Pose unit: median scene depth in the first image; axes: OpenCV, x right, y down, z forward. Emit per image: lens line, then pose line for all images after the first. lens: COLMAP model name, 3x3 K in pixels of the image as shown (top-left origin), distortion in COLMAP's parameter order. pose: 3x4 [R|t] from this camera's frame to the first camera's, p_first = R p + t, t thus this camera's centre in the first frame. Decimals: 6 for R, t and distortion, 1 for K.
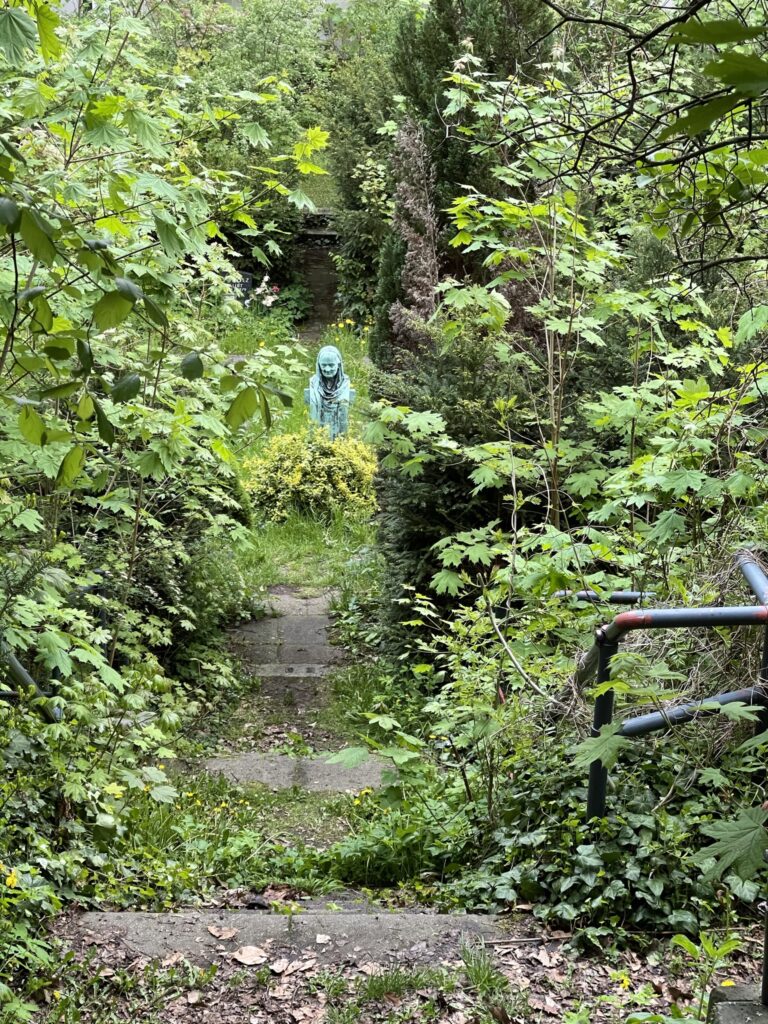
lens RADIAL K [[1909.3, 0, 383.9], [0, 1909.3, 511.9], [0, 0, 1]] dist [0.016844, 0.000000]
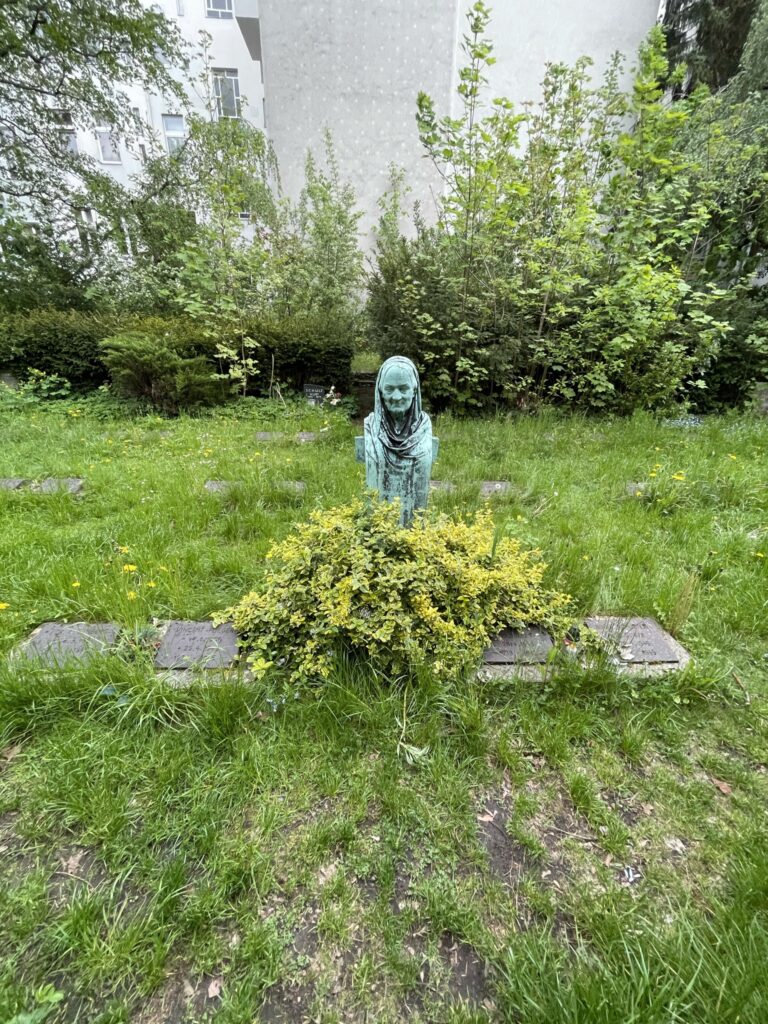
lens RADIAL K [[411.4, 0, 384.9], [0, 411.4, 511.5], [0, 0, 1]] dist [-0.000212, -0.000003]
pose [[0.999721, -0.015043, 0.018217, -0.035434], [0.014222, 0.998911, 0.044436, -0.046843], [-0.018865, -0.044165, 0.998846, 0.879049]]
